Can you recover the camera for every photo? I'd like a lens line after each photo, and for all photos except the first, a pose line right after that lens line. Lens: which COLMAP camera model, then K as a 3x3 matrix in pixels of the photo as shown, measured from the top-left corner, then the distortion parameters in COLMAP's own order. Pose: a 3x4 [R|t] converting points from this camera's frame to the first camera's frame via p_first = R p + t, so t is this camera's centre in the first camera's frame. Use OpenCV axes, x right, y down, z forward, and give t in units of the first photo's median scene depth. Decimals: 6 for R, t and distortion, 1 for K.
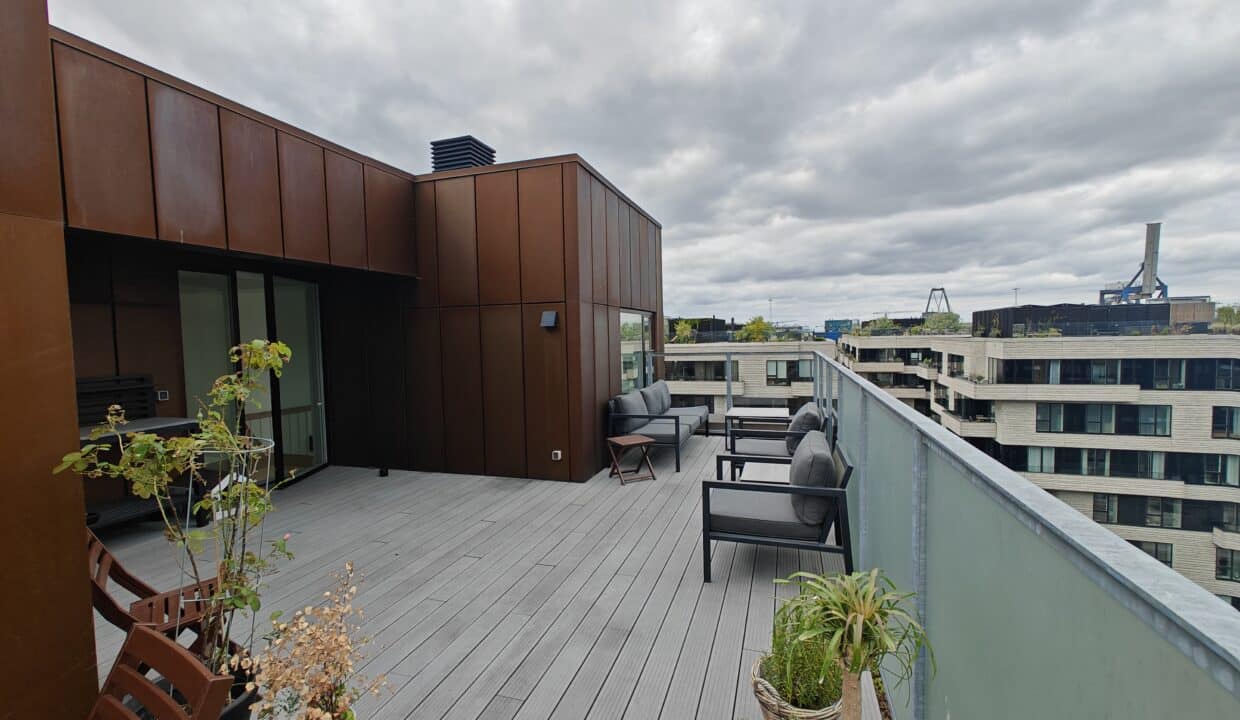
lens RADIAL K [[486.7, 0, 640.0], [0, 486.7, 359.6], [0, 0, 1]] dist [-0.000878, -0.000133]
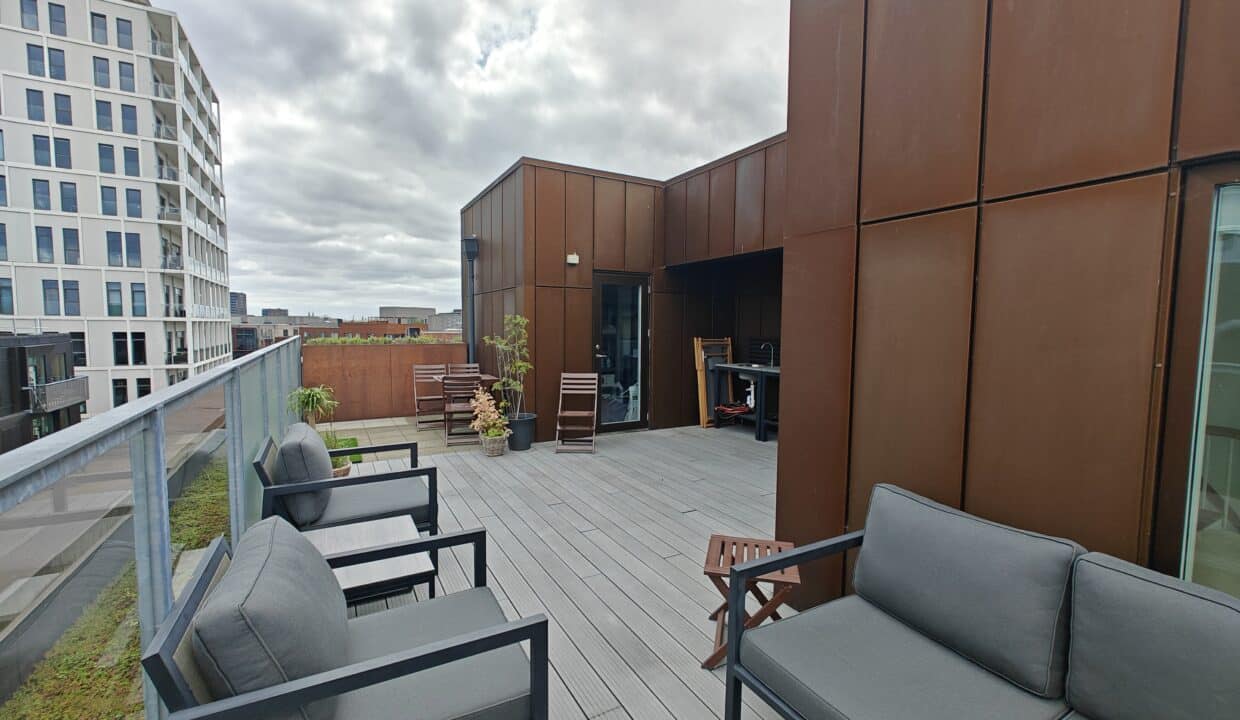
lens RADIAL K [[517.5, 0, 620.0], [0, 517.5, 360.0], [0, 0, 1]] dist [0.000208, -0.000025]
pose [[-0.688609, 0.066293, -0.722096, 0.610296], [-0.031121, 0.992193, 0.120767, -0.090371], [0.724464, 0.105634, -0.681170, 1.989382]]
